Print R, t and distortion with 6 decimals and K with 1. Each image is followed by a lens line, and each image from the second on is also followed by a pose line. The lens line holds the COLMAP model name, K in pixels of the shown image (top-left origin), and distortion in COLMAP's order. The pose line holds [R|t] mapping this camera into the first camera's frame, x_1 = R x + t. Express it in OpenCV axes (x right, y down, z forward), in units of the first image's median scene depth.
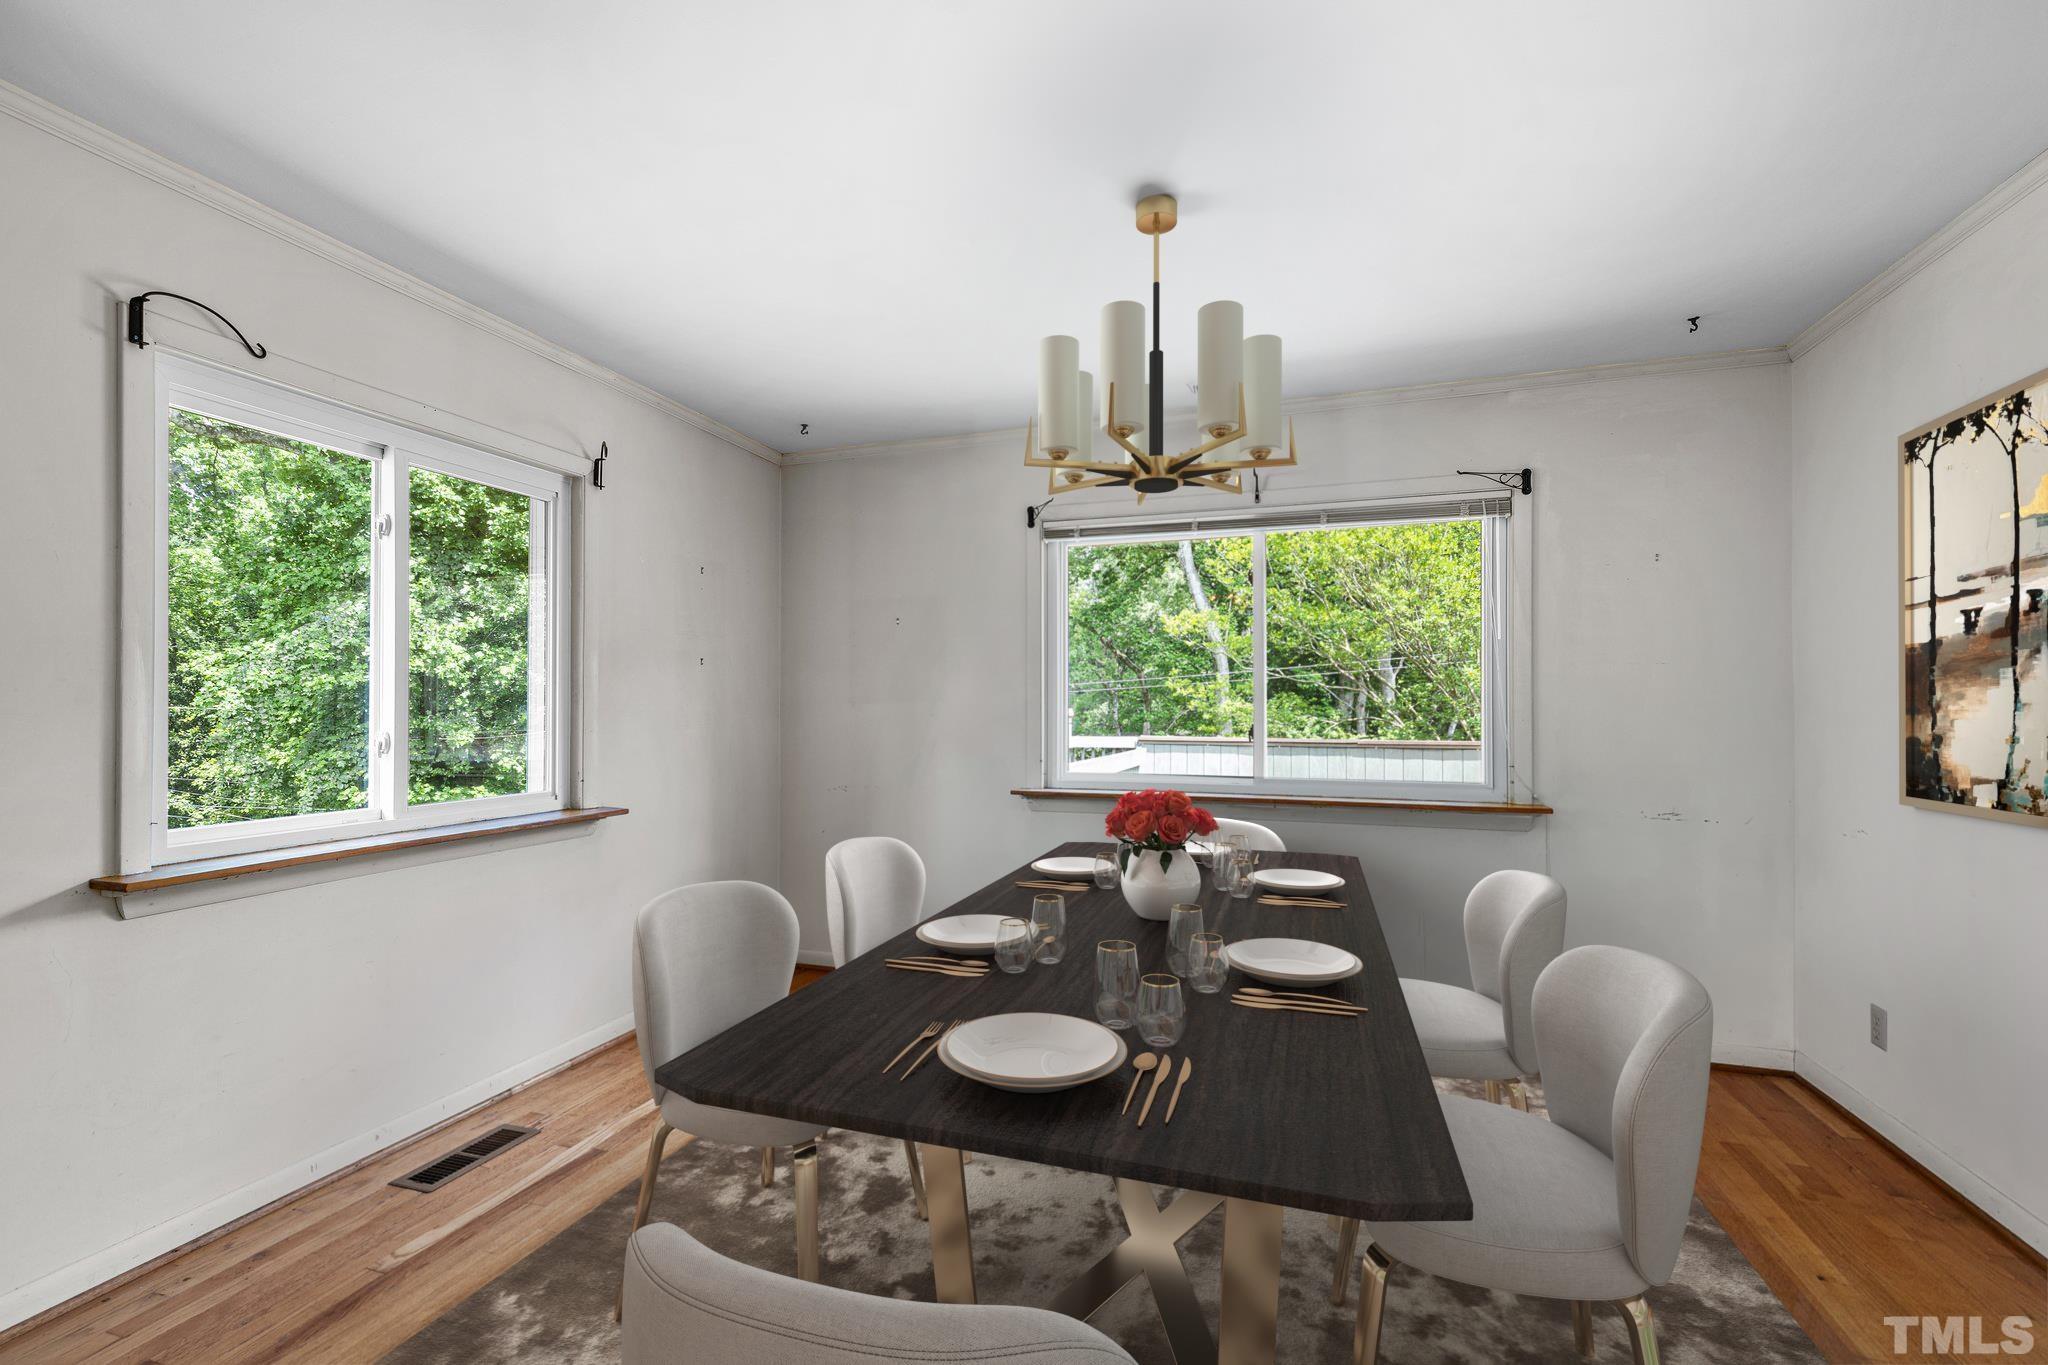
lens RADIAL K [[887.5, 0, 1022.1], [0, 887.5, 702.6], [0, 0, 1]] dist [0.003812, 0.000635]
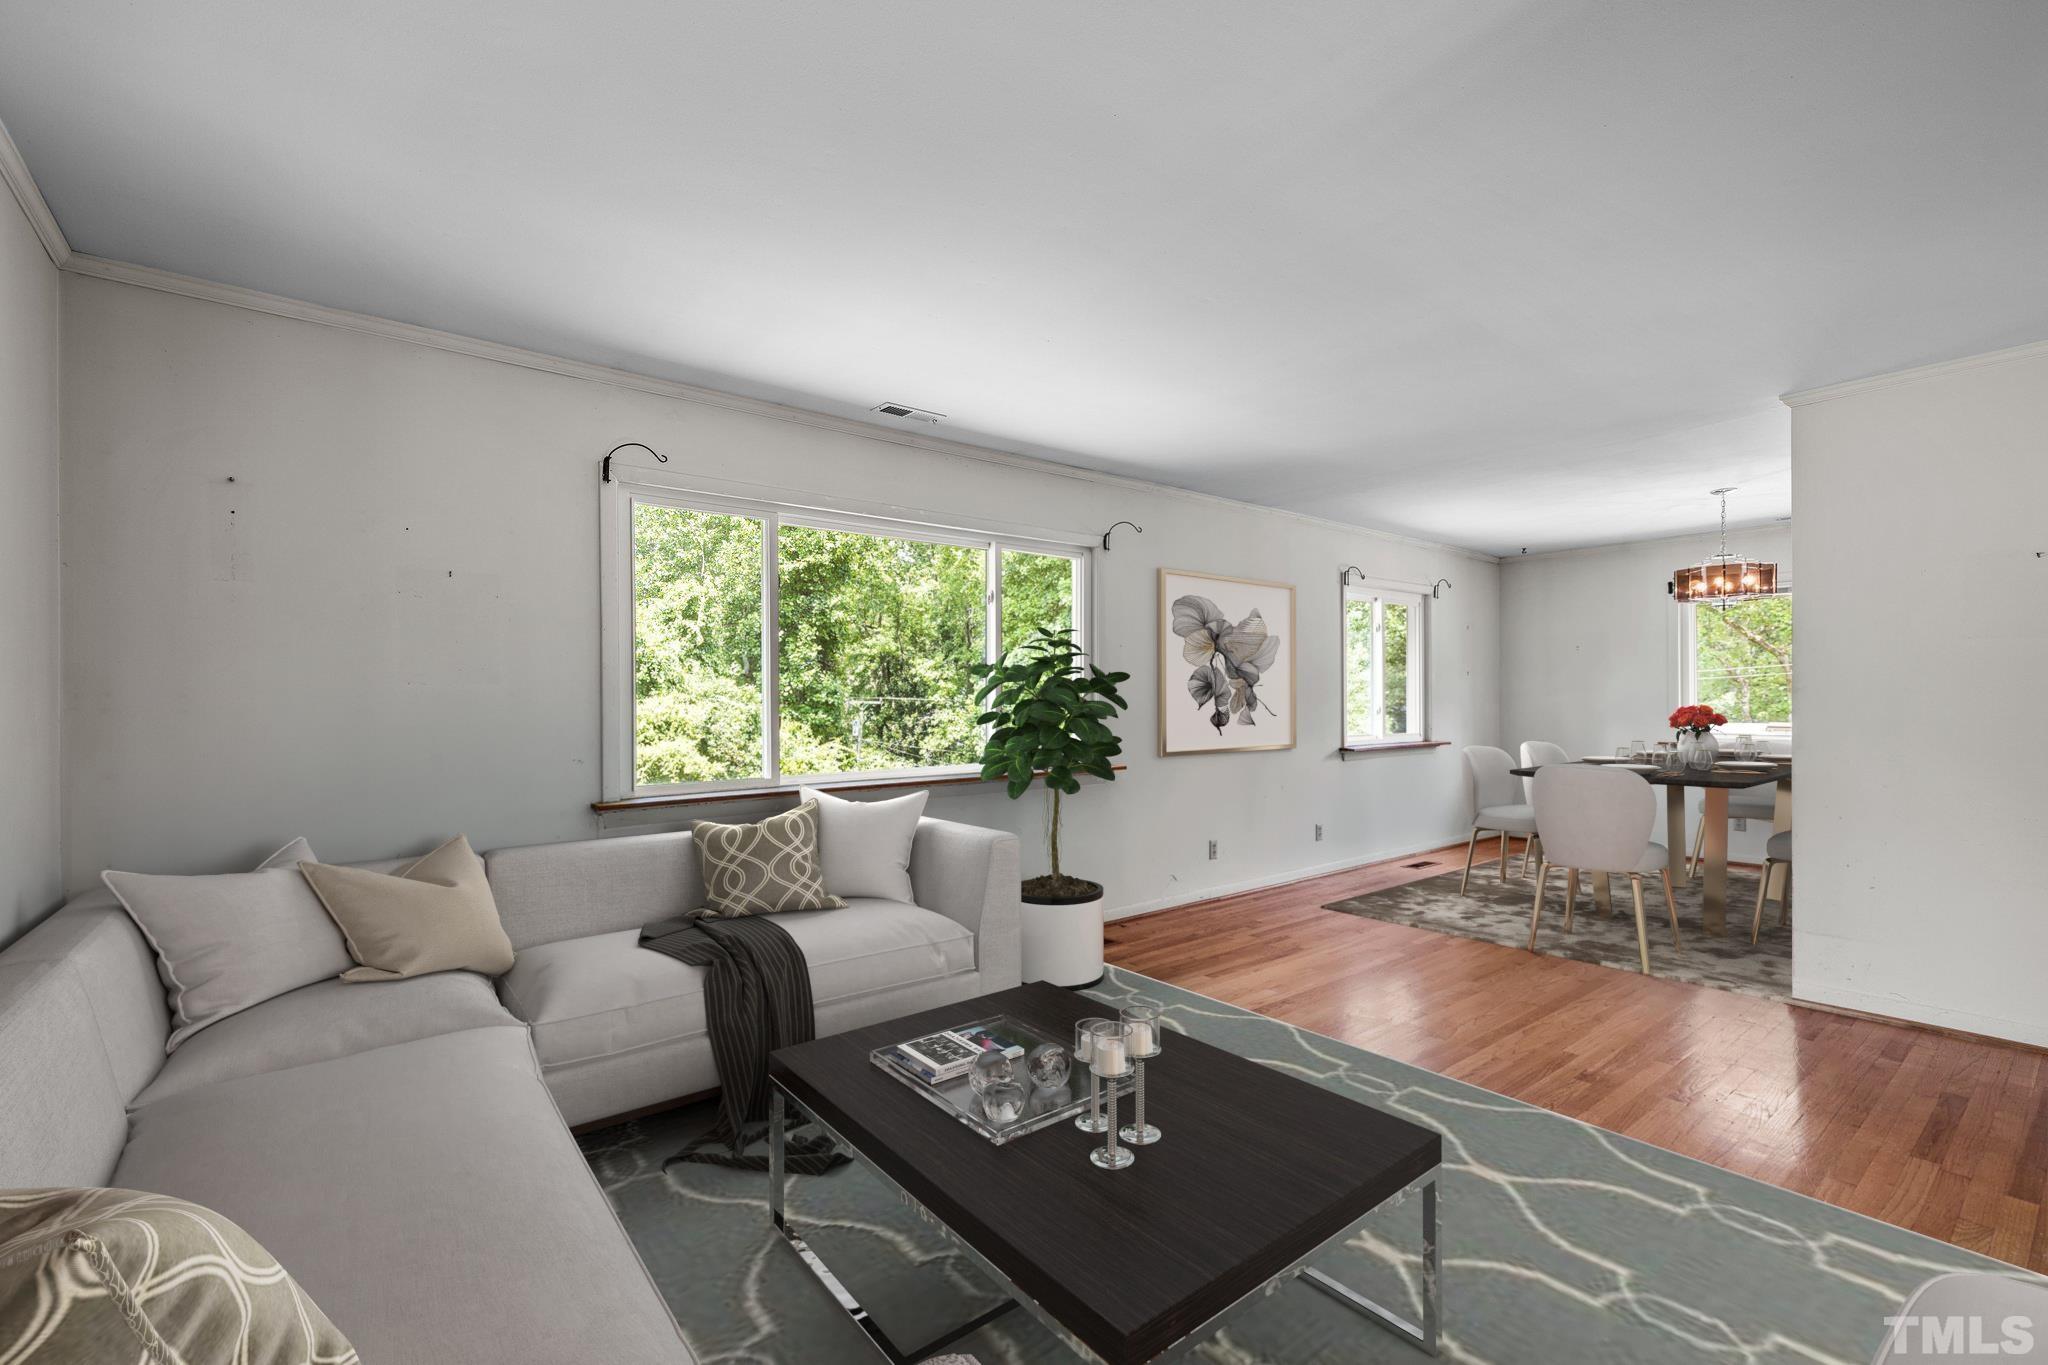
lens RADIAL K [[887.5, 0, 1031.4], [0, 887.5, 688.1], [0, 0, 1]] dist [0.003812, 0.000635]
pose [[0.840122, -0.007822, -0.542341, -0.087648], [0.004474, 0.999962, -0.007491, -0.002607], [0.542379, 0.003867, 0.840125, -1.029443]]
